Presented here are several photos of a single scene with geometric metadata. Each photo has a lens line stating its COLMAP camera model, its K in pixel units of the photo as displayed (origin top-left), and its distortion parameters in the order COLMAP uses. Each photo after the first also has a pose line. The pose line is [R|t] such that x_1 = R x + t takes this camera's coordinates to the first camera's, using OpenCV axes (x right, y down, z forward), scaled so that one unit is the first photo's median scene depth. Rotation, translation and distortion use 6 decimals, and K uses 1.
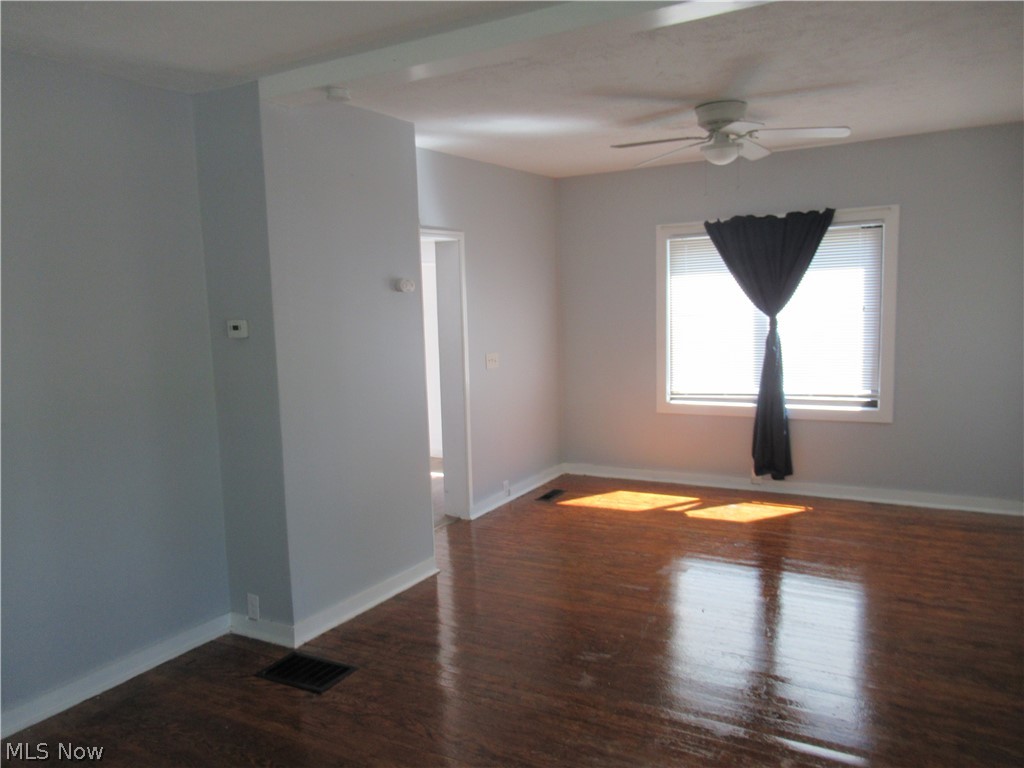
lens RADIAL K [[770.3, 0, 512.2], [0, 770.3, 382.0], [0, 0, 1]] dist [0.003557, -0.000886]
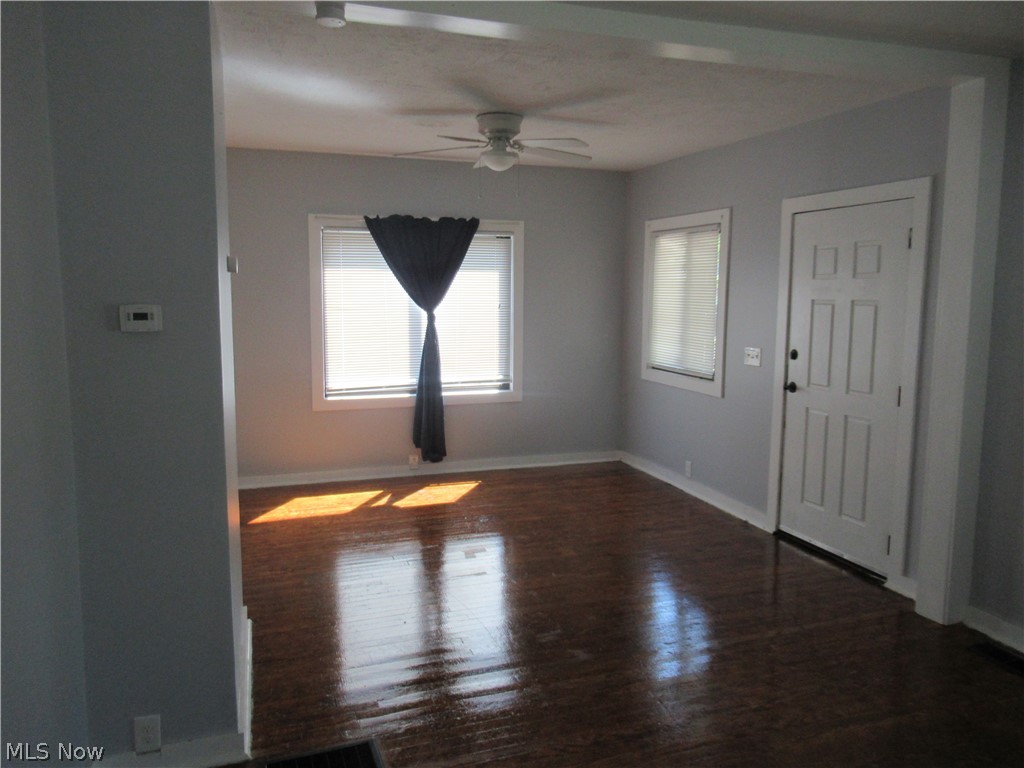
lens RADIAL K [[770.3, 0, 513.8], [0, 770.3, 385.5], [0, 0, 1]] dist [0.003557, -0.000886]
pose [[0.651213, -0.058275, 0.756654, -0.414917], [0.052886, 0.998108, 0.031356, -0.009743], [-0.757050, 0.019597, 0.653063, 0.210531]]
